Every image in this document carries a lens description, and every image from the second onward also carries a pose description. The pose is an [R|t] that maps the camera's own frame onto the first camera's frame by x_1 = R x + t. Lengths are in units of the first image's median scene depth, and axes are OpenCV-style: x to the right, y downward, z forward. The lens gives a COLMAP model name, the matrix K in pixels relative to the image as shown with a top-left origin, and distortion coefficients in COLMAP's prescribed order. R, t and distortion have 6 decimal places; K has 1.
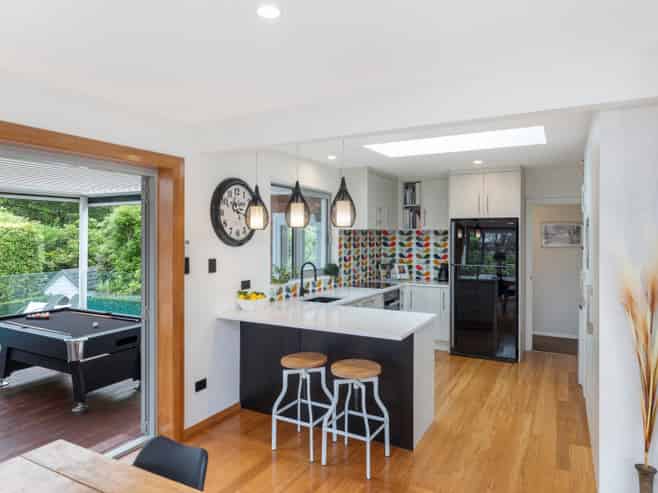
lens RADIAL K [[423.4, 0, 329.5], [0, 423.4, 249.8], [0, 0, 1]] dist [-0.005124, -0.000515]
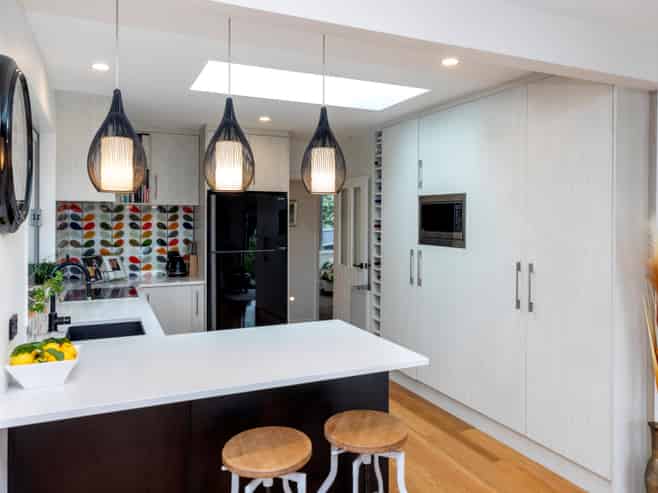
lens RADIAL K [[497.8, 0, 329.4], [0, 497.8, 240.3], [0, 0, 1]] dist [0.005178, 0.000713]
pose [[0.601992, -0.037461, 0.797623, -0.297591], [0.020459, 0.999295, 0.031491, -0.010426], [-0.798240, -0.002639, 0.602333, 0.334816]]
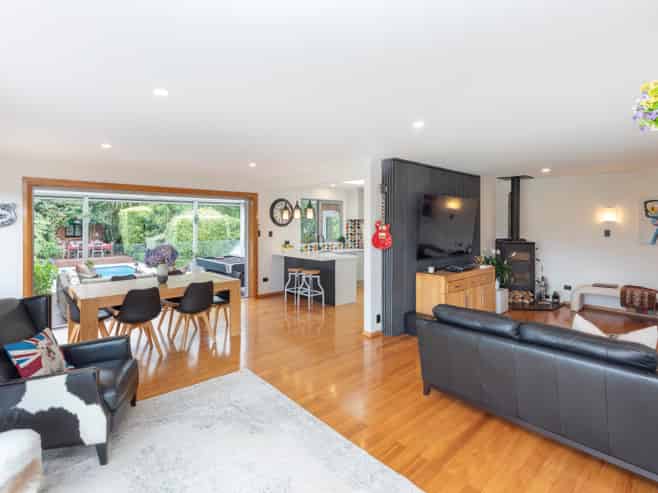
lens RADIAL K [[335.1, 0, 328.6], [0, 335.1, 242.1], [0, 0, 1]] dist [0.000920, 0.000161]
pose [[0.943747, 0.018568, -0.330148, 0.419441], [-0.010854, 0.999624, 0.025194, 0.019058], [0.330491, -0.020193, 0.943593, -0.459824]]
